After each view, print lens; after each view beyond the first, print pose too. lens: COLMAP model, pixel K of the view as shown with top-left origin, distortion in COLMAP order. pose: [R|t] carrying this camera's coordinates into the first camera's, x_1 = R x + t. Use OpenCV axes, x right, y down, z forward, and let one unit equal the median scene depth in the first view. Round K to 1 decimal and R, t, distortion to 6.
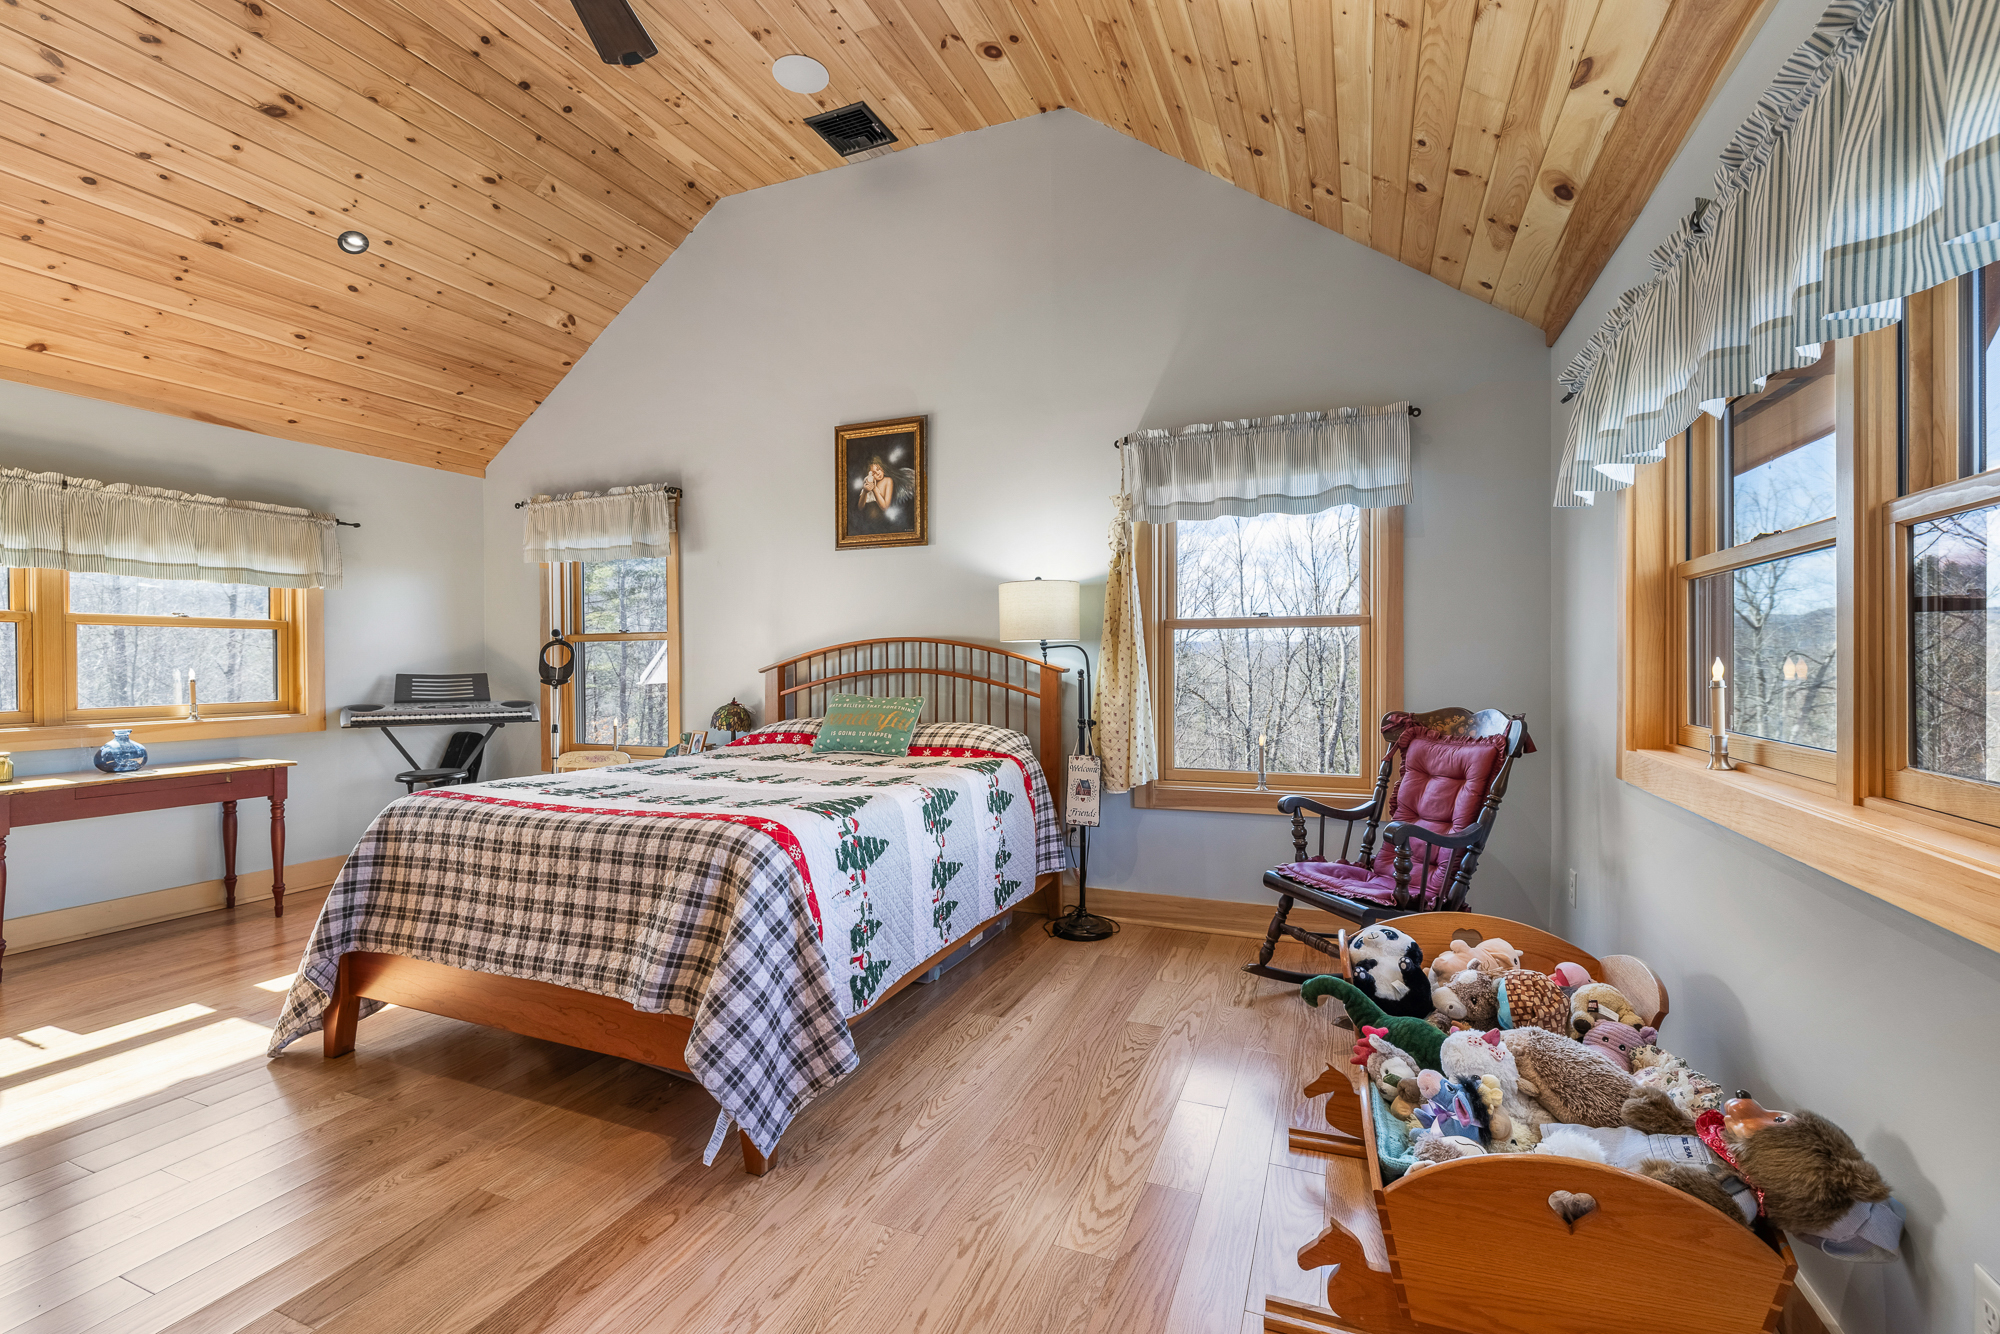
lens RADIAL K [[863.5, 0, 1000.0], [0, 863.5, 667.0], [0, 0, 1]] dist [-0.000022, 0.000011]
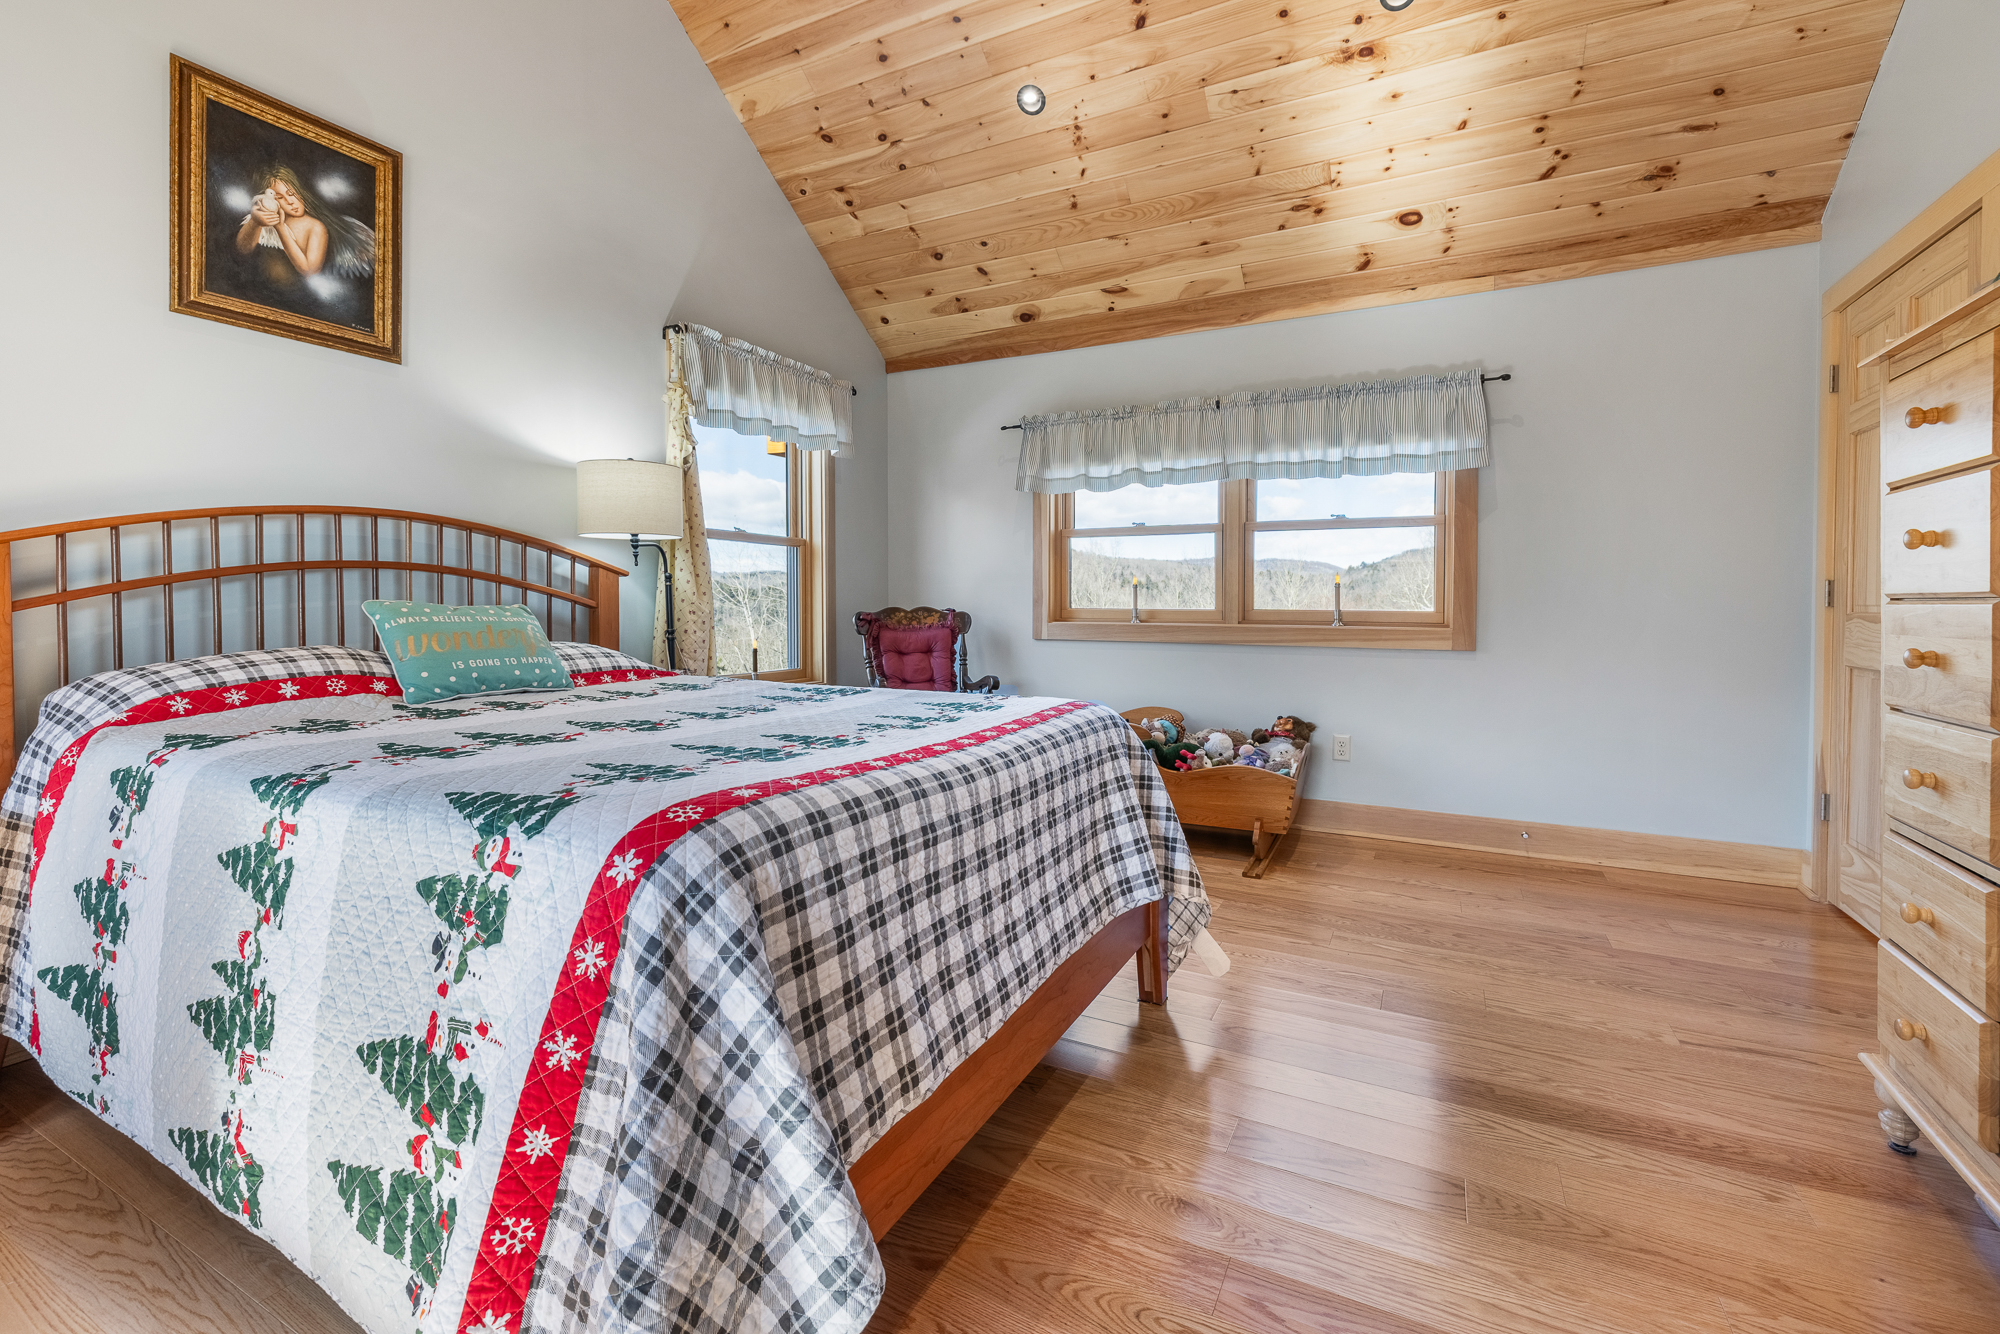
lens RADIAL K [[853.7, 0, 990.6], [0, 853.7, 617.9], [0, 0, 1]] dist [-0.000491, 0.000076]
pose [[0.083771, -0.009993, 0.996435, -0.660856], [0.008421, 0.999921, 0.009320, 0.038377], [-0.996449, 0.007610, 0.083848, 0.530487]]
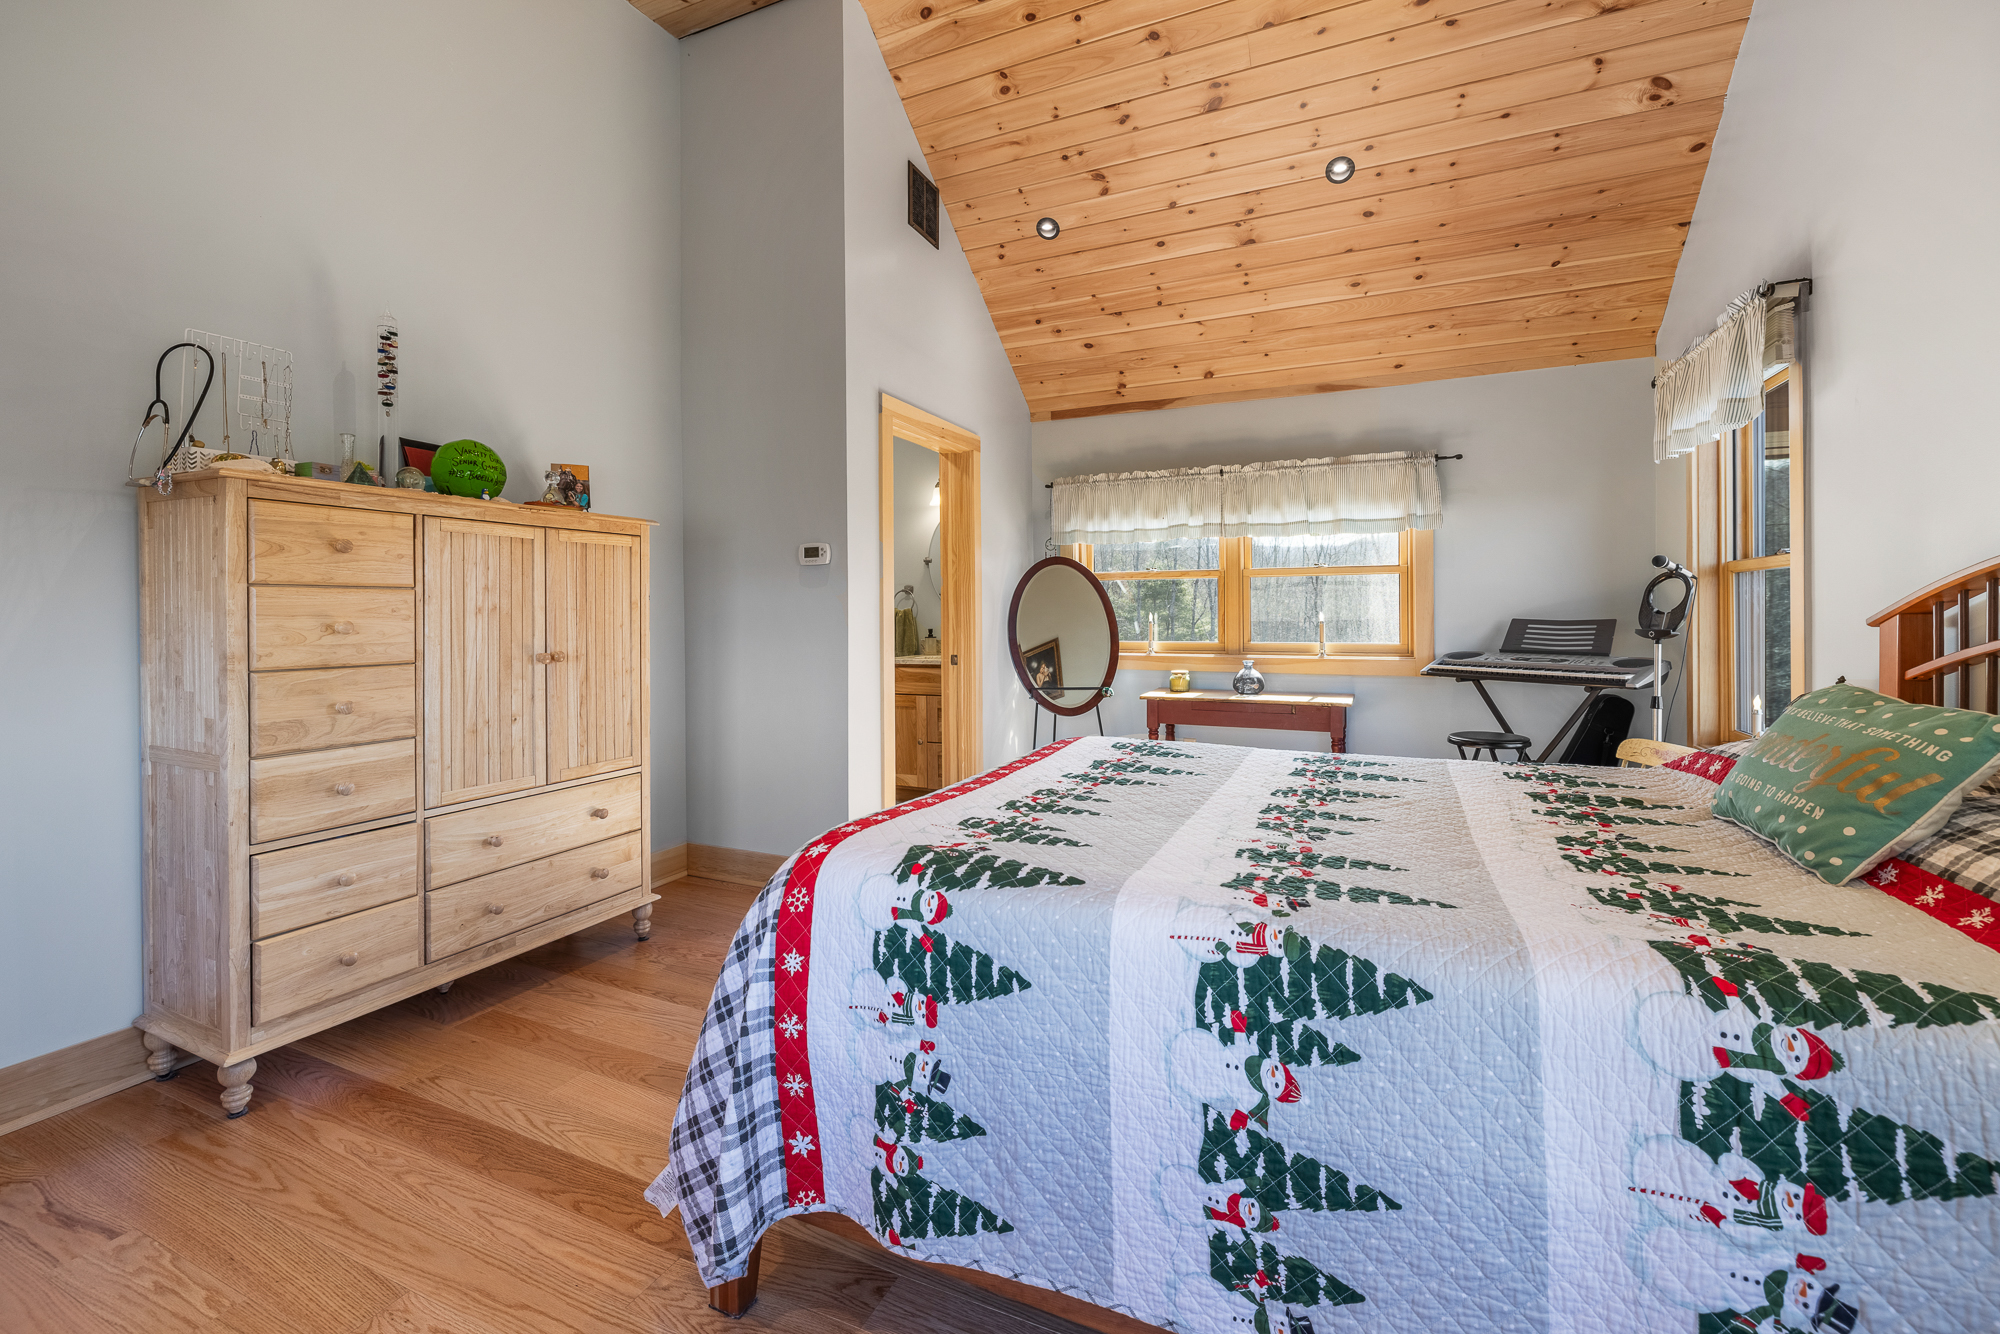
lens RADIAL K [[853.7, 0, 990.6], [0, 853.7, 617.9], [0, 0, 1]] dist [-0.000491, 0.000076]
pose [[-0.039796, 0.012375, -0.999131, 0.205186], [-0.000231, 0.999923, 0.012394, -0.003879], [0.999208, 0.000724, -0.039790, 0.595836]]
